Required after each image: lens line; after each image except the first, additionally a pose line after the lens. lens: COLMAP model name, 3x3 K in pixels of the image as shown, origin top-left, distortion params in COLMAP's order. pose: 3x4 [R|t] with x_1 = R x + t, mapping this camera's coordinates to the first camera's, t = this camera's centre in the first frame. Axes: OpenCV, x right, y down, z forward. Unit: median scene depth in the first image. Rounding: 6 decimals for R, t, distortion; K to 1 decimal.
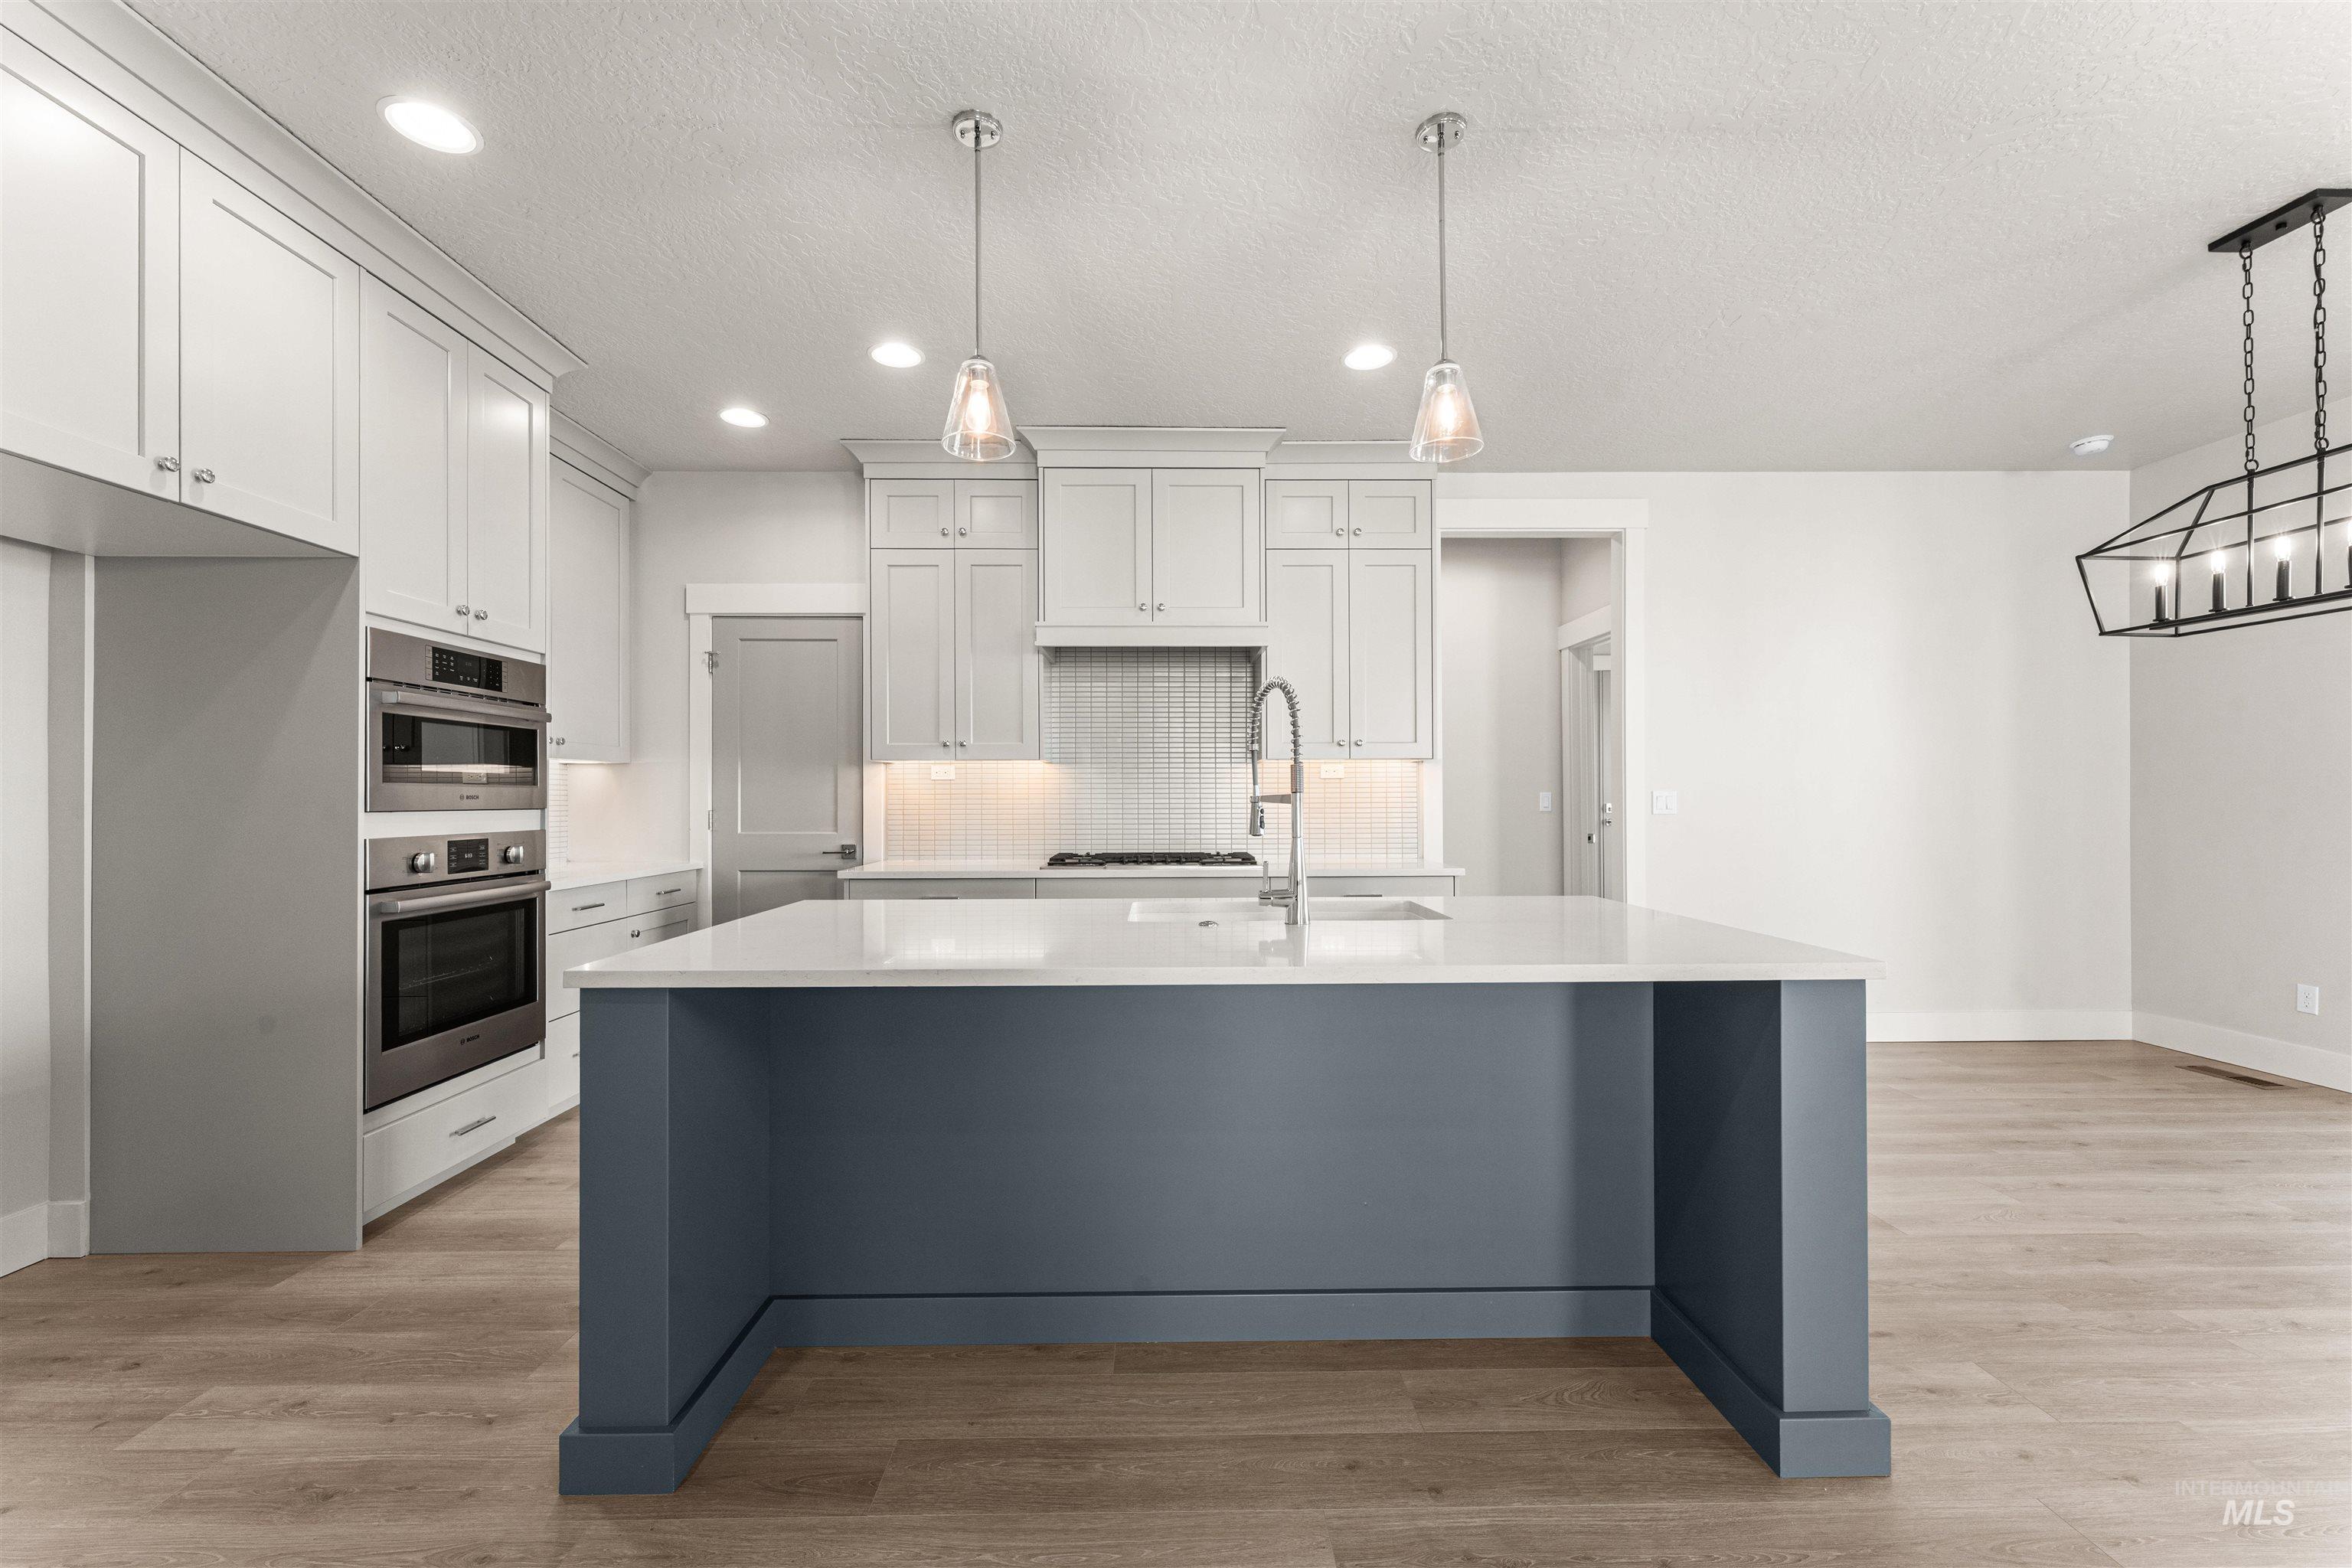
lens RADIAL K [[947.7, 0, 1169.1], [0, 947.7, 800.9], [0, 0, 1]] dist [0.001845, -0.001402]
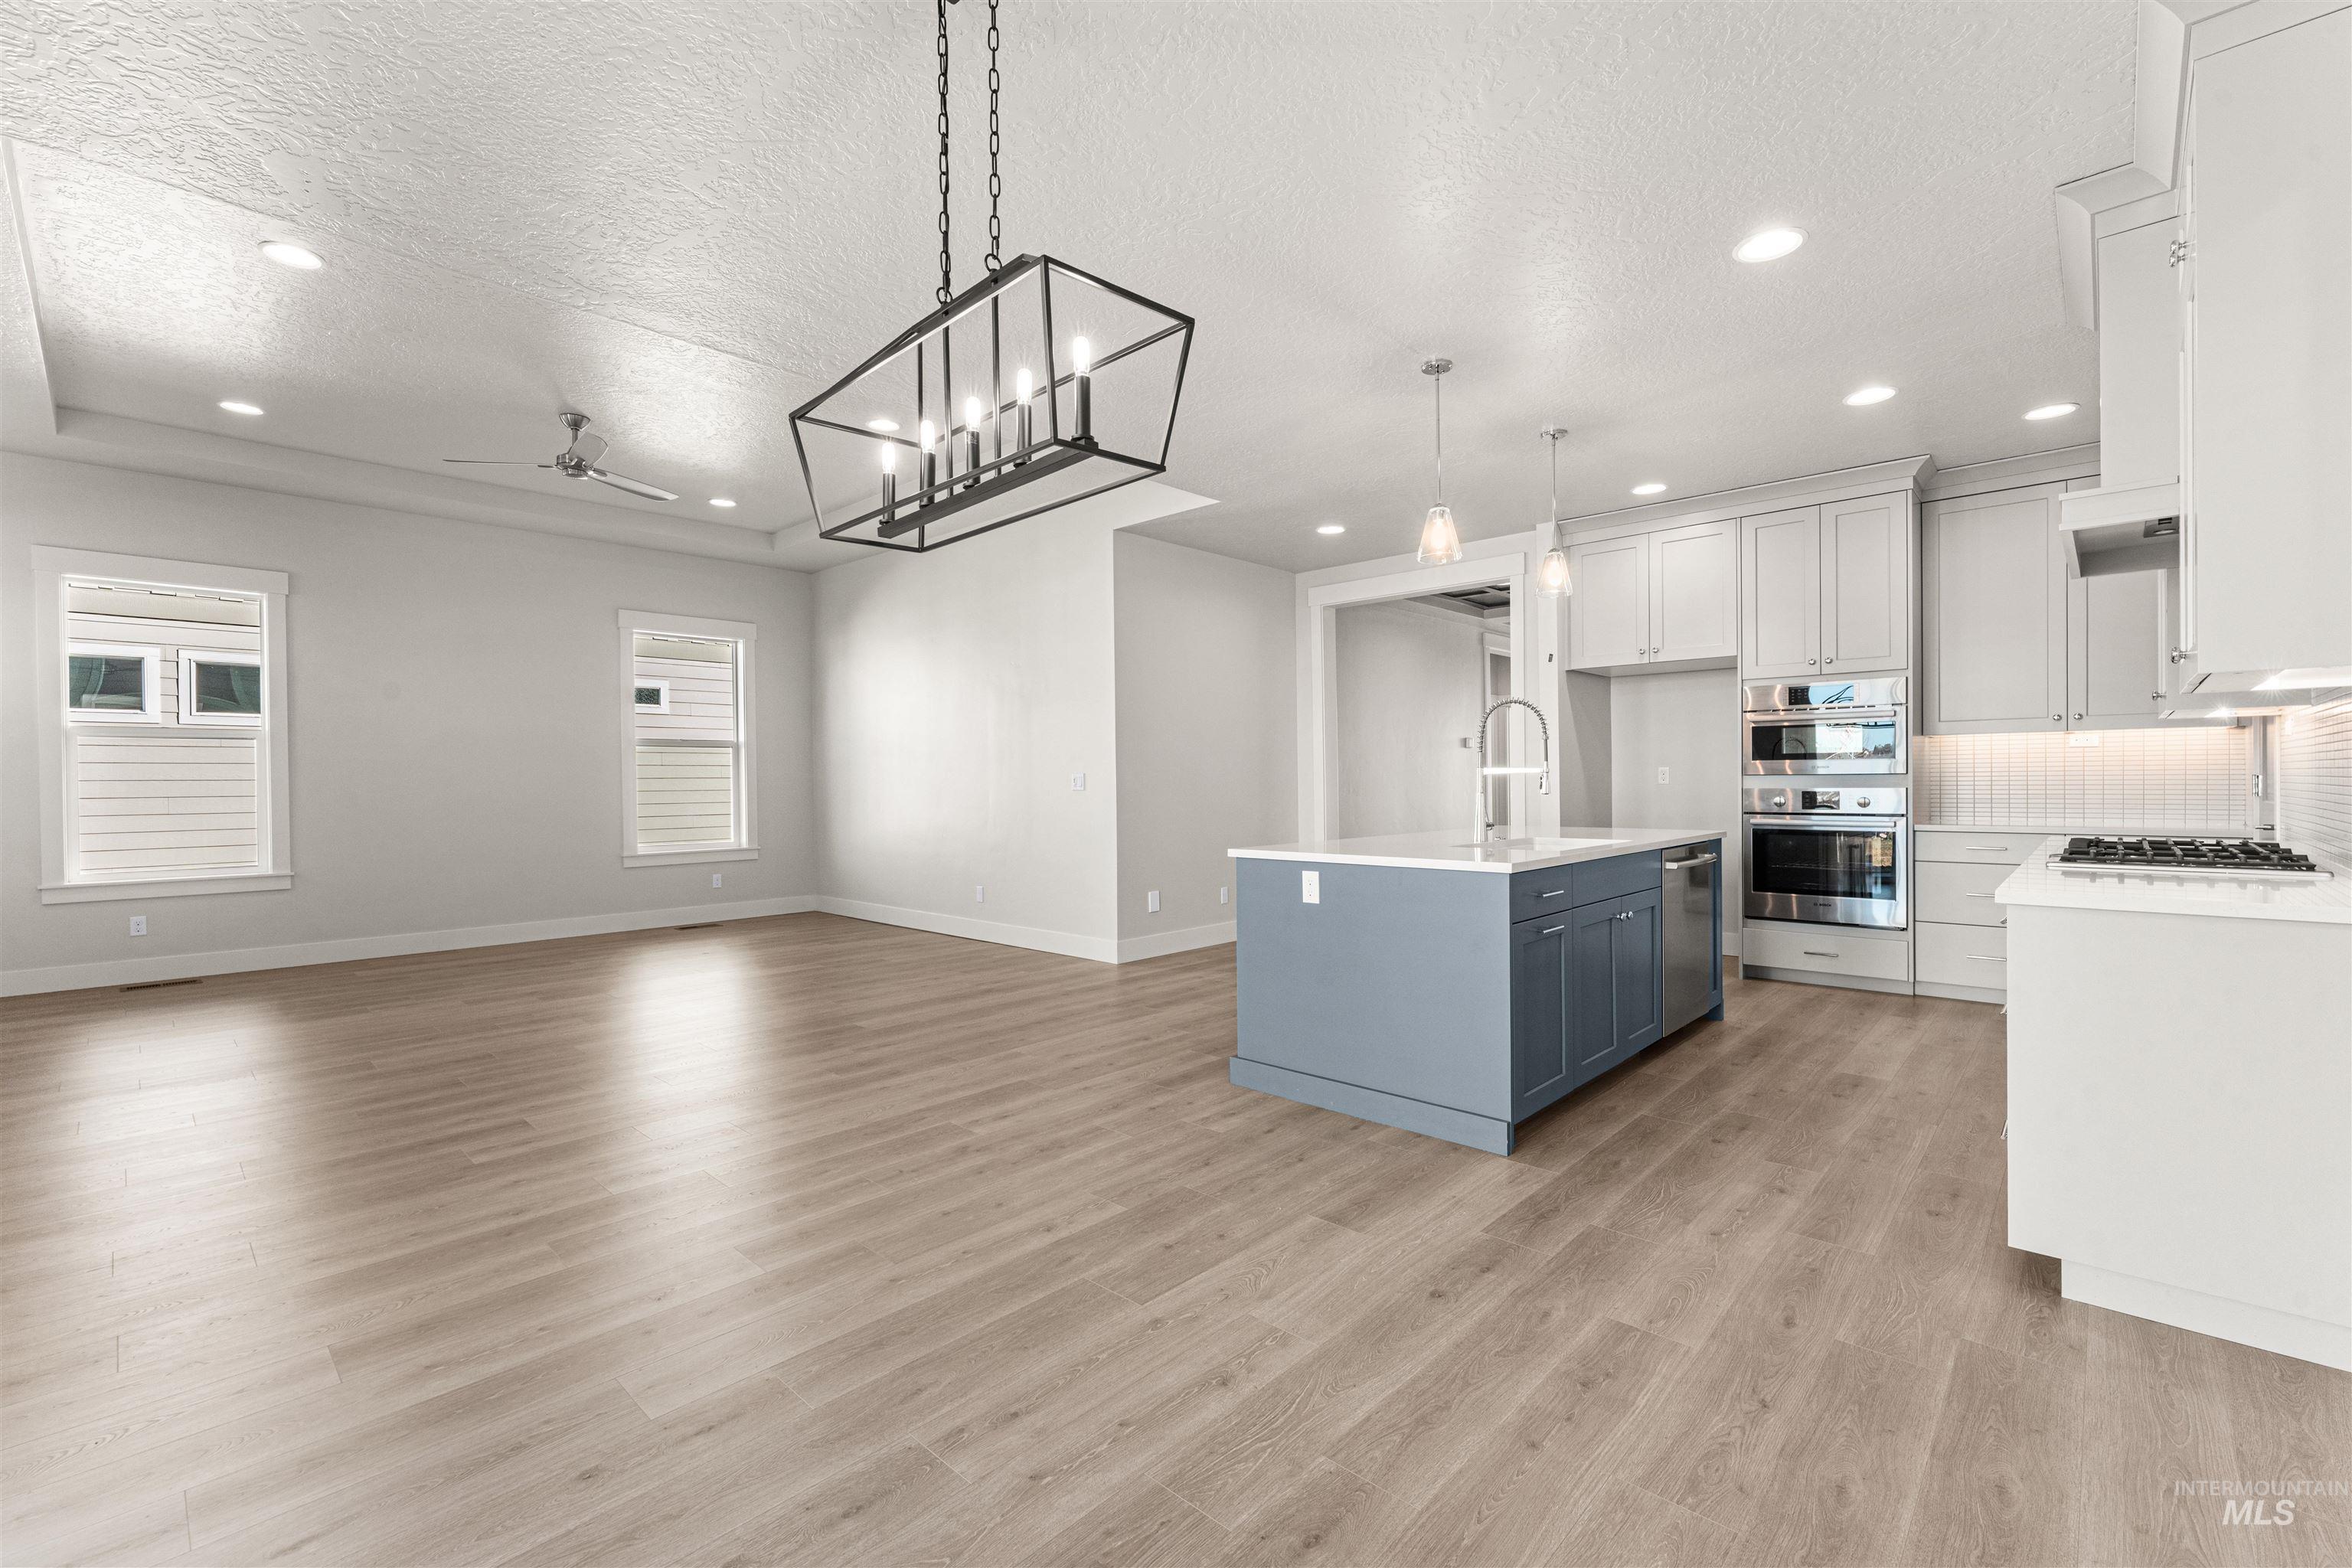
lens RADIAL K [[1008.6, 0, 1170.9], [0, 1008.6, 782.3], [0, 0, 1]] dist [-0.000942, -0.000044]
pose [[-0.695454, 0.012938, -0.718454, 1.706476], [0.011878, 0.999908, 0.006508, -0.003293], [0.718473, -0.004008, -0.695544, 1.708838]]
